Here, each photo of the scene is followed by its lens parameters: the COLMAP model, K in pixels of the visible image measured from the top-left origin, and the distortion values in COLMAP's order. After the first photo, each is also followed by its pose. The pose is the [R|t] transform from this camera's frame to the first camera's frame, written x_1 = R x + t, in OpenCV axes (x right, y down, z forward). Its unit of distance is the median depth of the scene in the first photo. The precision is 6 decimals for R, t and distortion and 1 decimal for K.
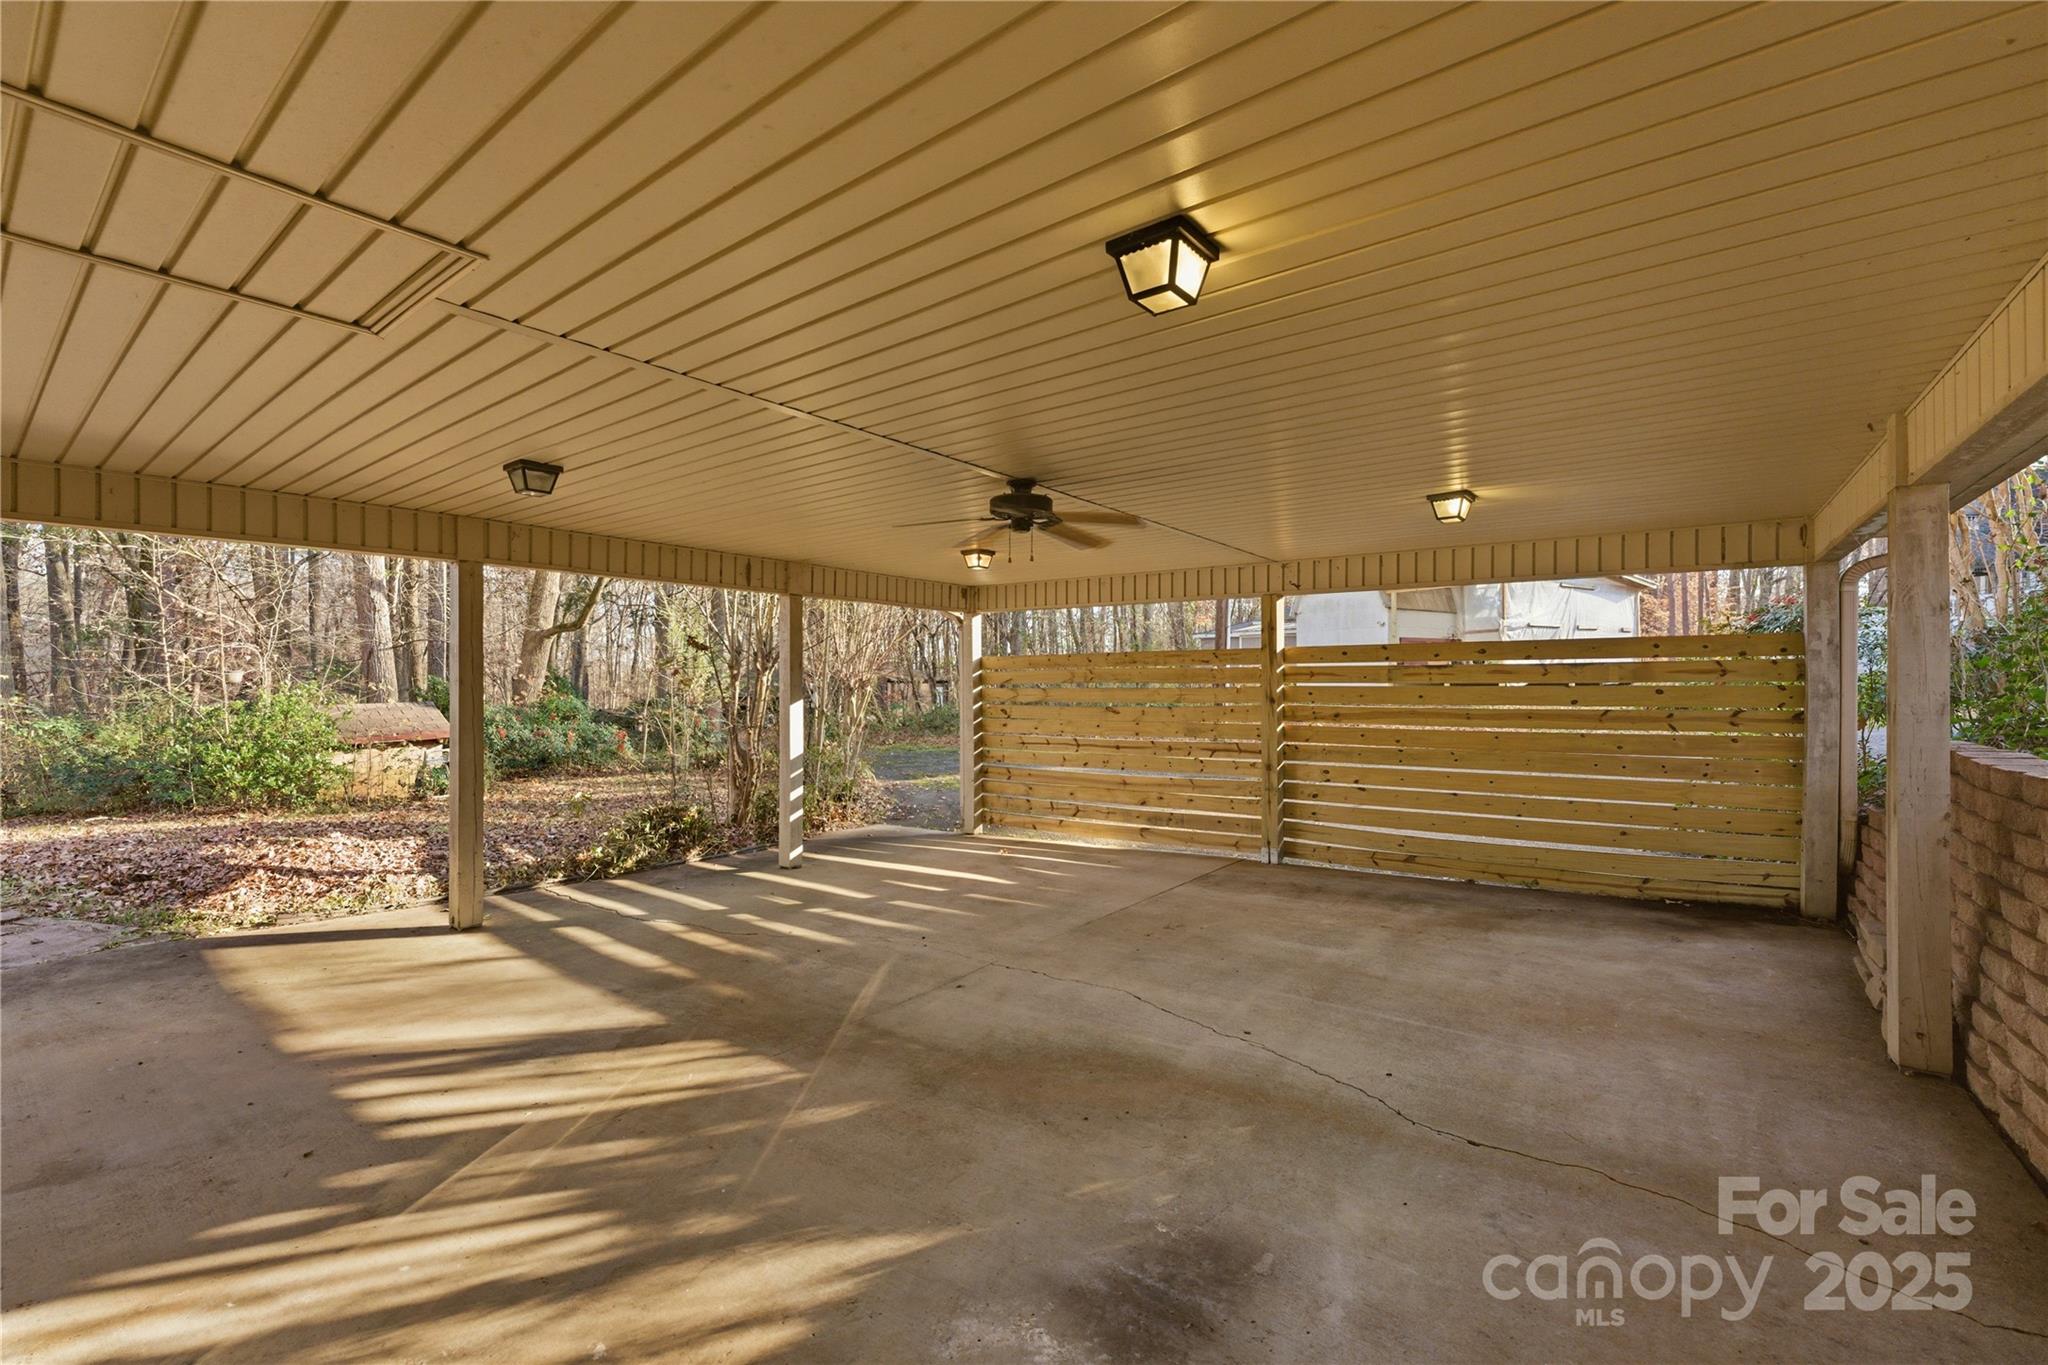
lens RADIAL K [[837.4, 0, 1032.1], [0, 837.4, 689.6], [0, 0, 1]] dist [-0.000463, -0.000038]
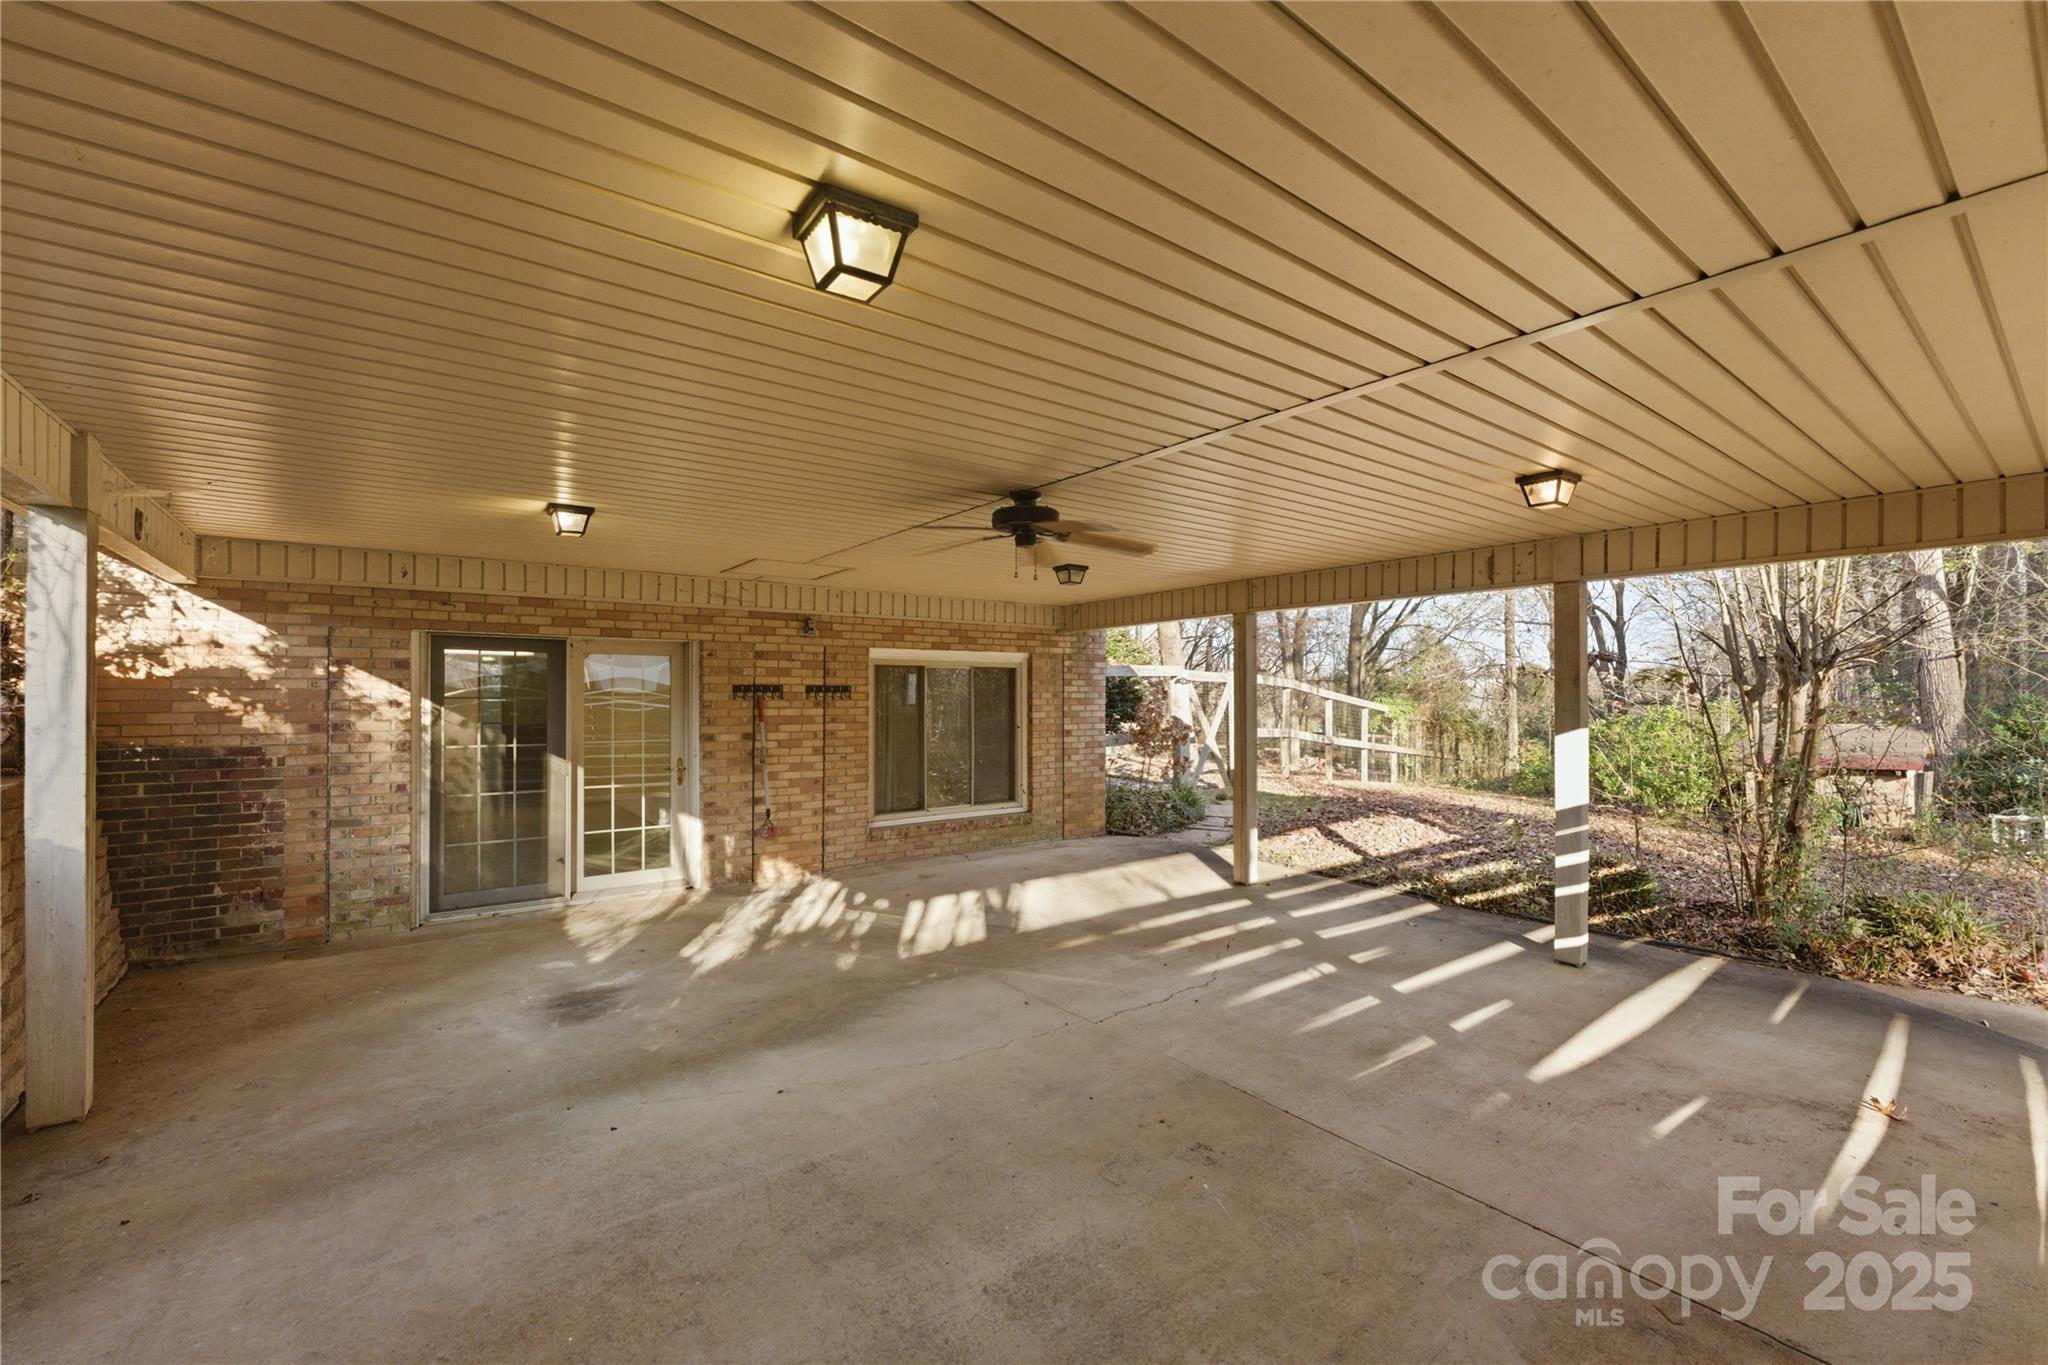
lens RADIAL K [[837.4, 0, 1032.1], [0, 837.4, 689.6], [0, 0, 1]] dist [-0.000463, -0.000038]
pose [[-0.267454, -0.008941, -0.963529, 0.971518], [-0.007563, 0.999946, -0.007180, -0.025787], [0.963541, 0.005367, -0.267507, 1.363203]]
